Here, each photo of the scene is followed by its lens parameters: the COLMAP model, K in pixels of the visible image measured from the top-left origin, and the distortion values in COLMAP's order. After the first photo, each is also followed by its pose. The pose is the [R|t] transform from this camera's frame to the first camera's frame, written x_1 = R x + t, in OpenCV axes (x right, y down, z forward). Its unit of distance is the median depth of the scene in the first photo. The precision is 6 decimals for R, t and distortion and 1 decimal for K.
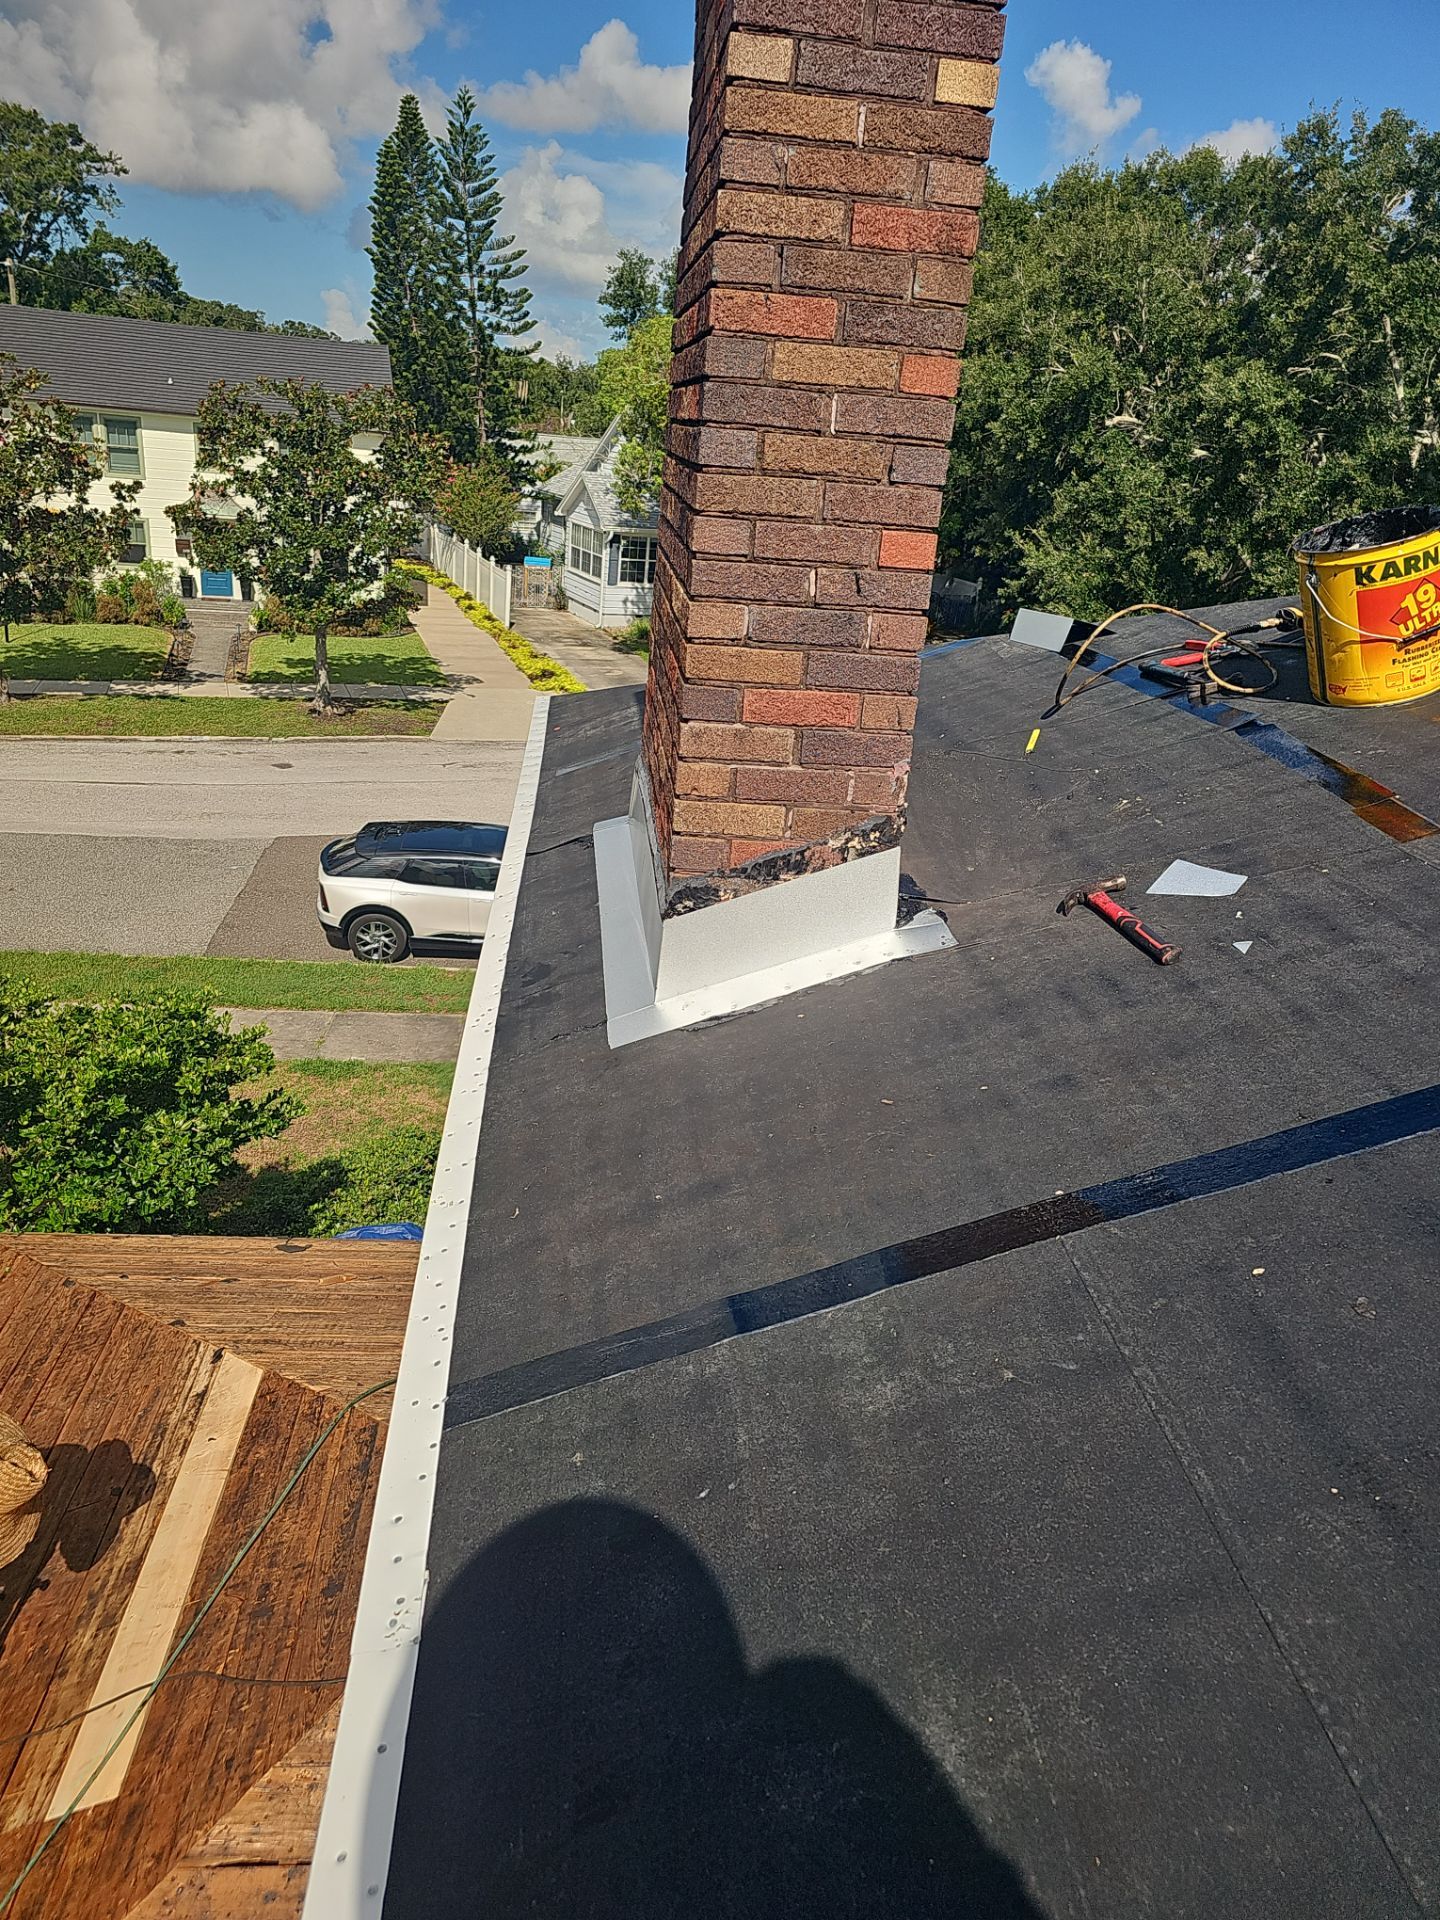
lens RADIAL K [[1248.7, 0, 722.5], [0, 1248.7, 969.9], [0, 0, 1]] dist [0.033731, -0.024635]
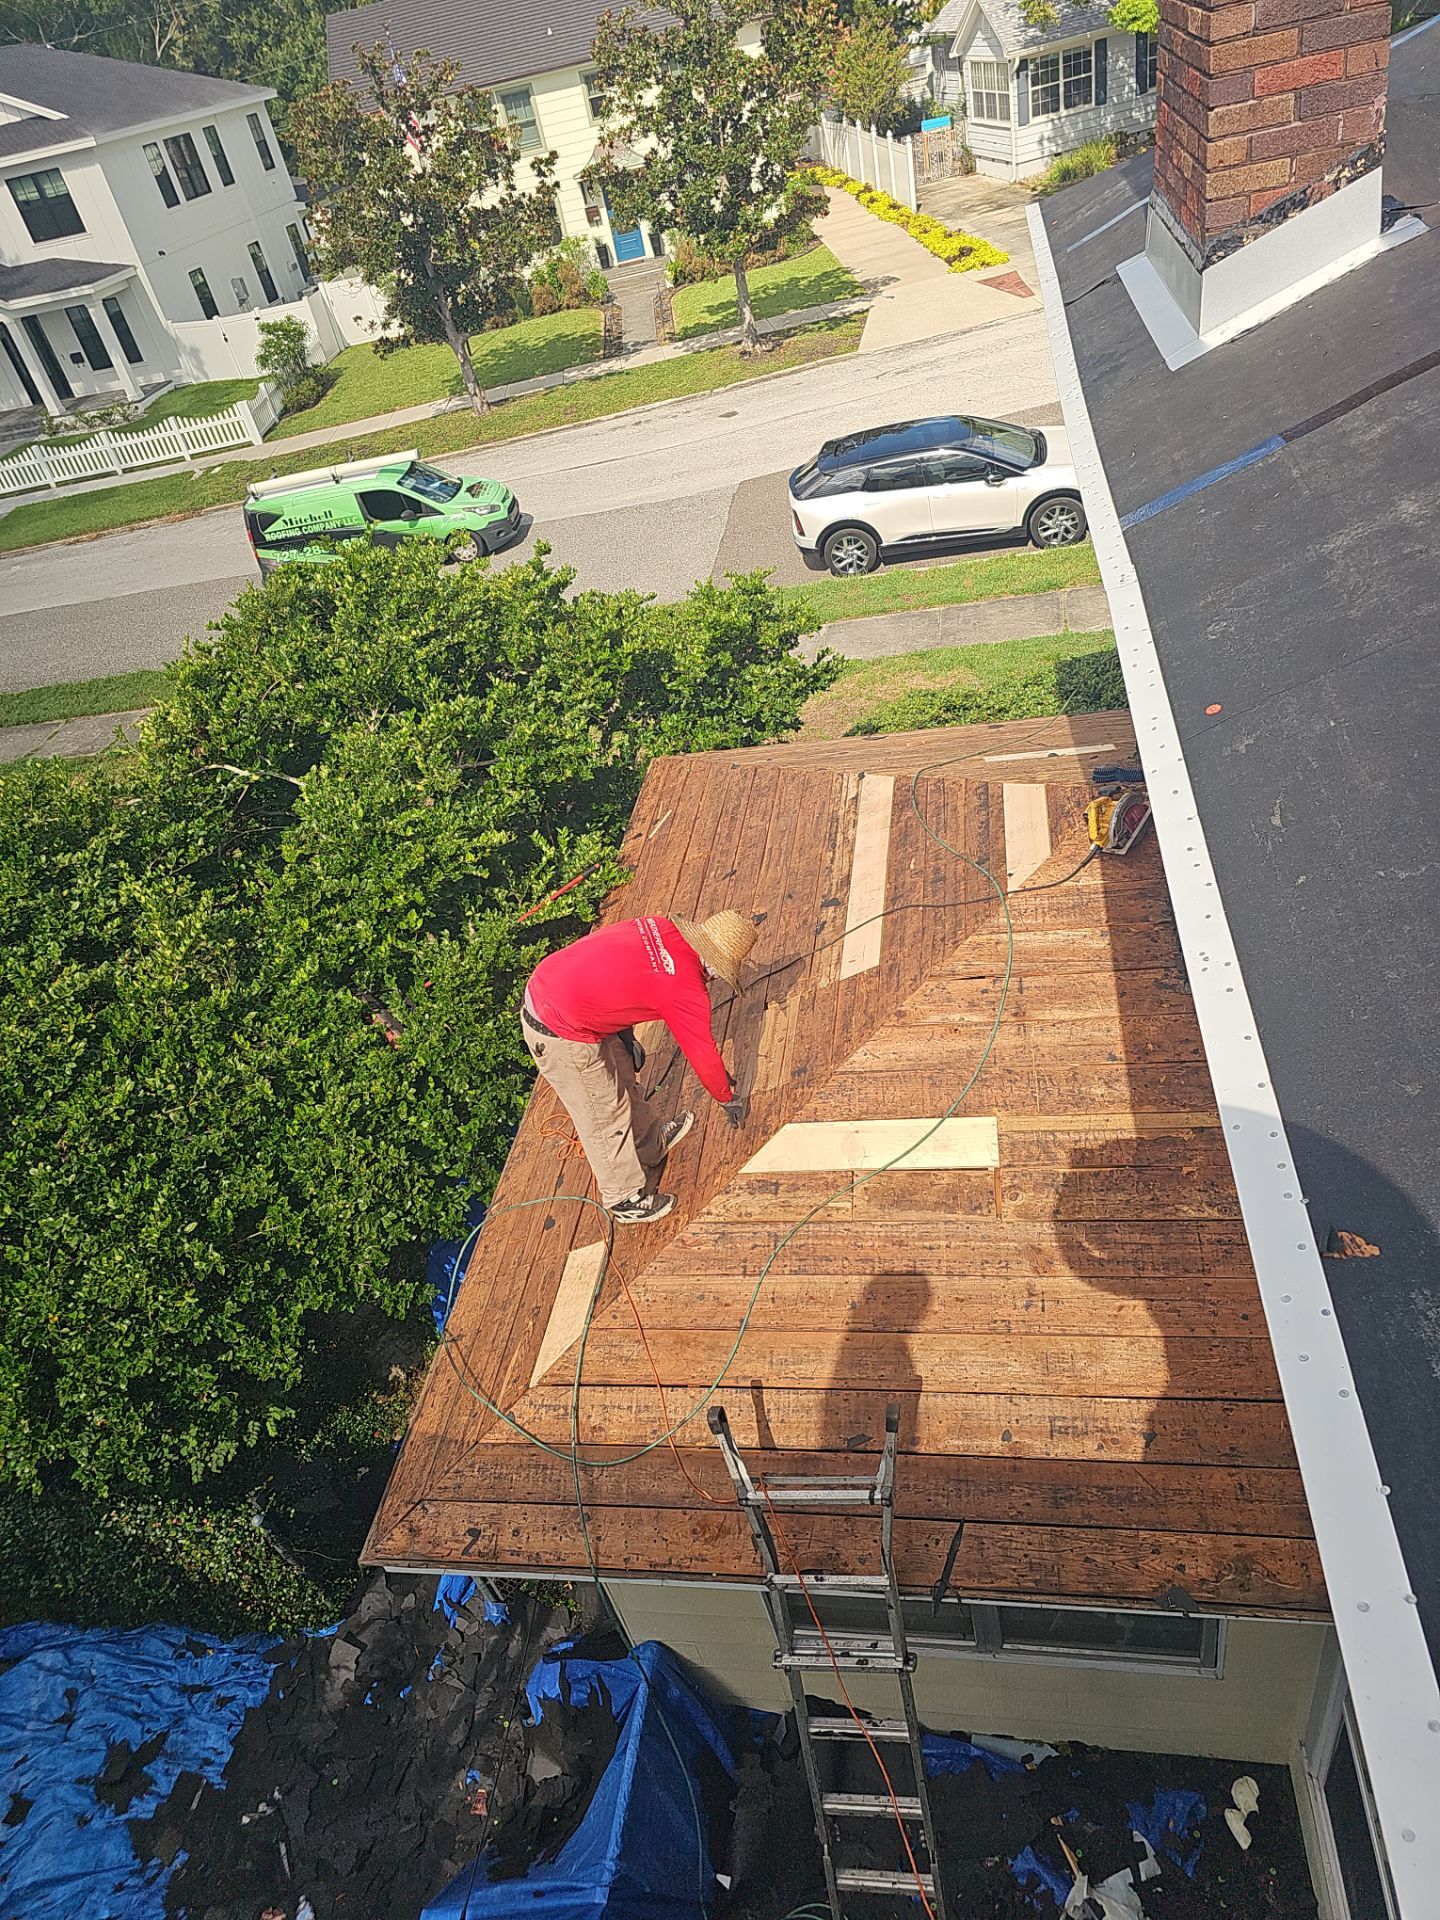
lens RADIAL K [[1248.7, 0, 737.6], [0, 1248.7, 970.9], [0, 0, 1]] dist [0.033731, -0.024635]
pose [[0.933497, -0.071719, -0.351339, -0.009522], [0.164117, 0.956603, 0.240781, 0.029742], [0.318823, -0.282430, 0.904757, -0.074182]]
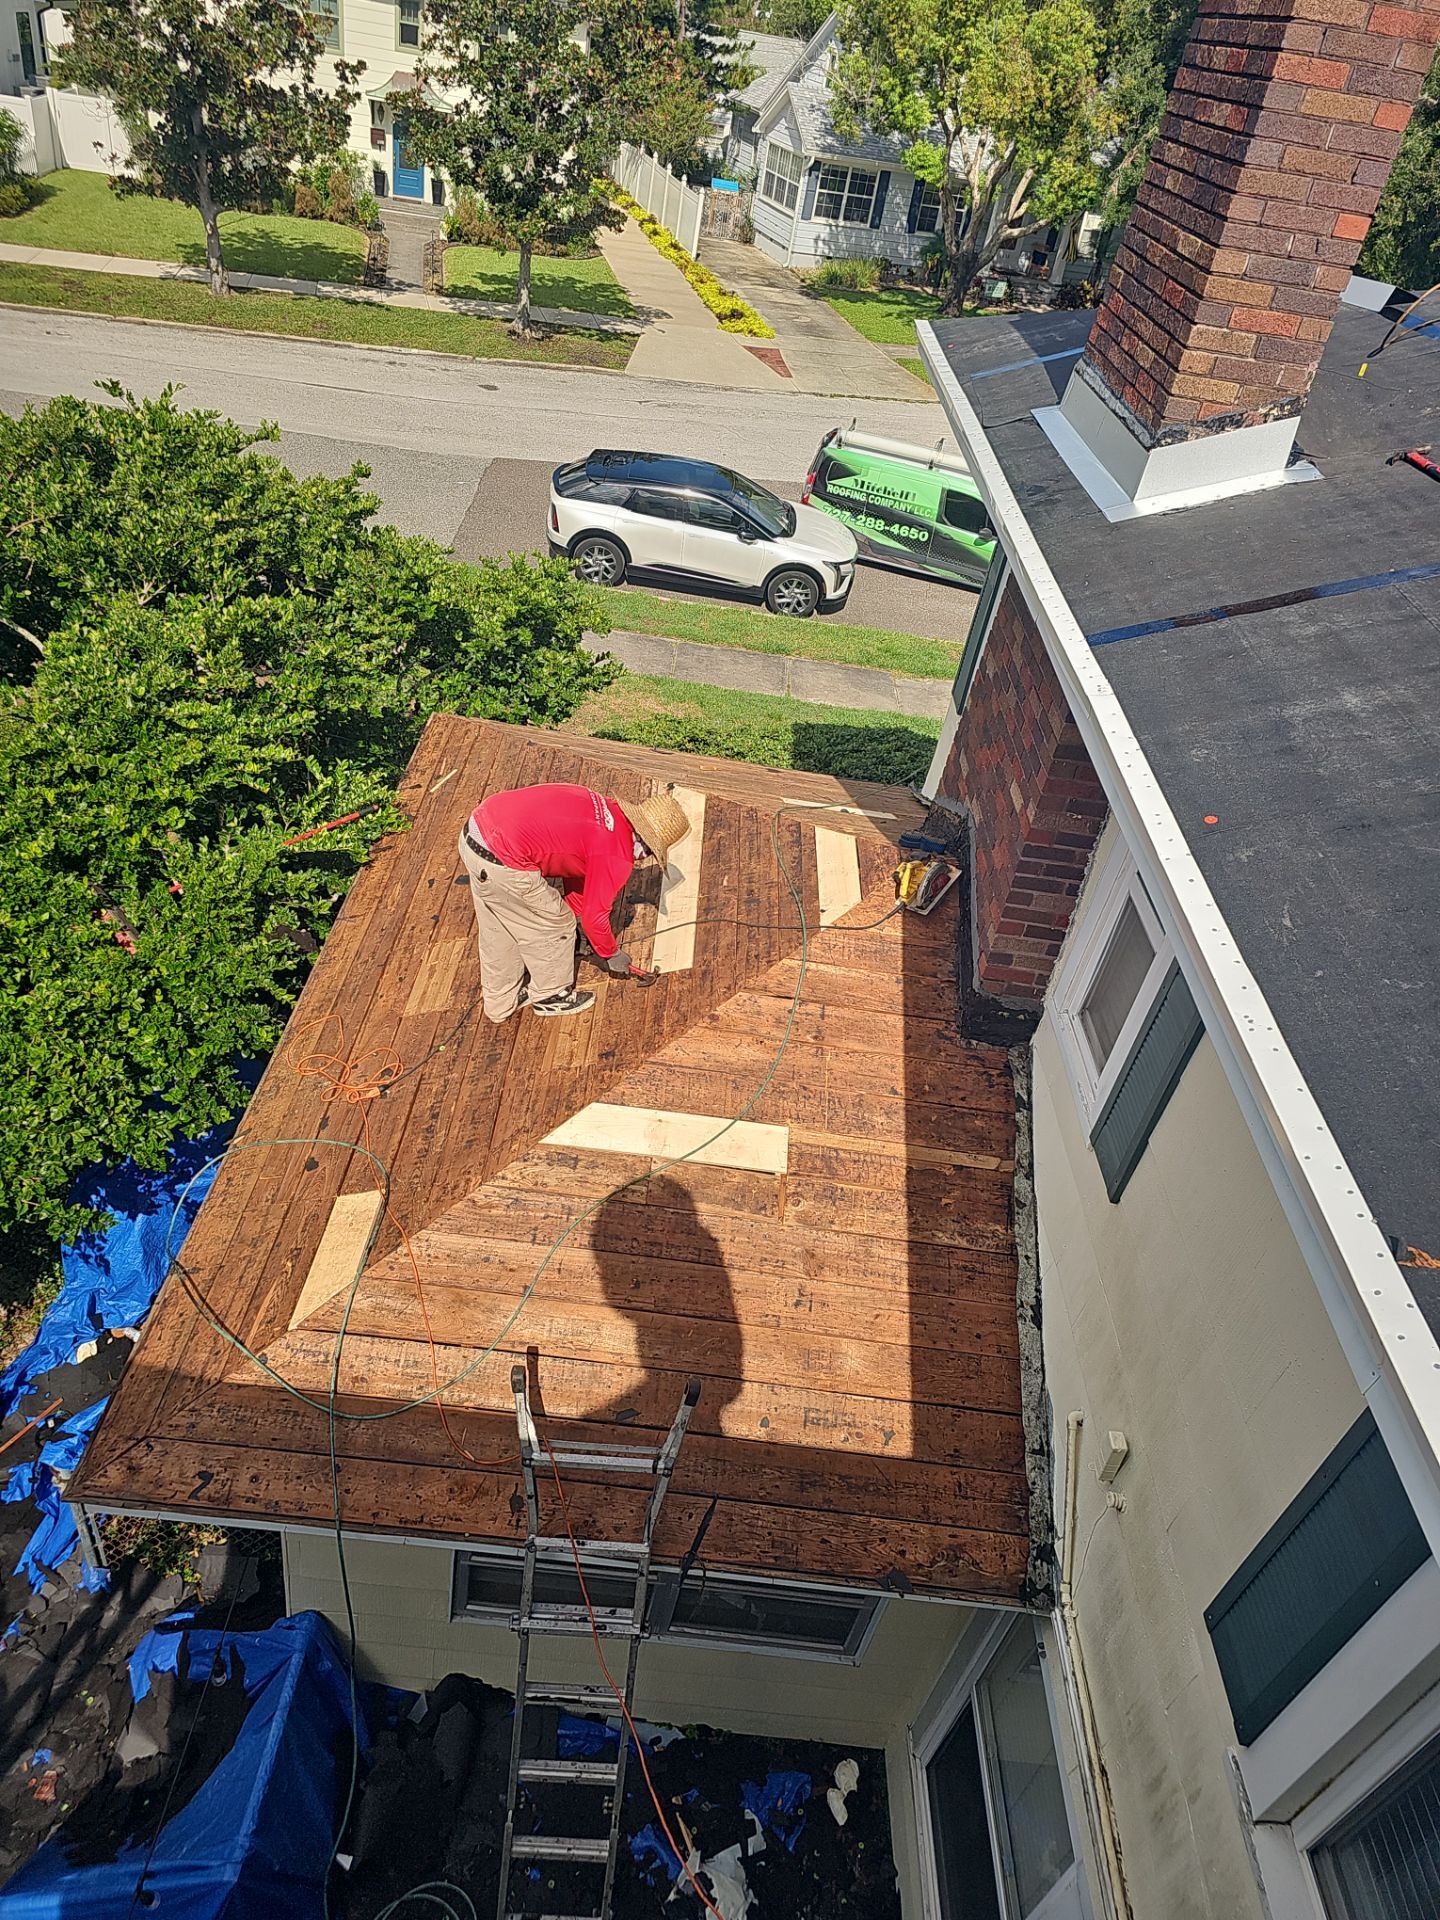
lens RADIAL K [[1248.7, 0, 726.4], [0, 1248.7, 954.8], [0, 0, 1]] dist [0.033731, -0.024635]
pose [[0.991005, 0.122455, -0.053974, -0.044751], [-0.107017, 0.967344, 0.229769, 0.029890], [0.080348, -0.221926, 0.971747, -0.089448]]
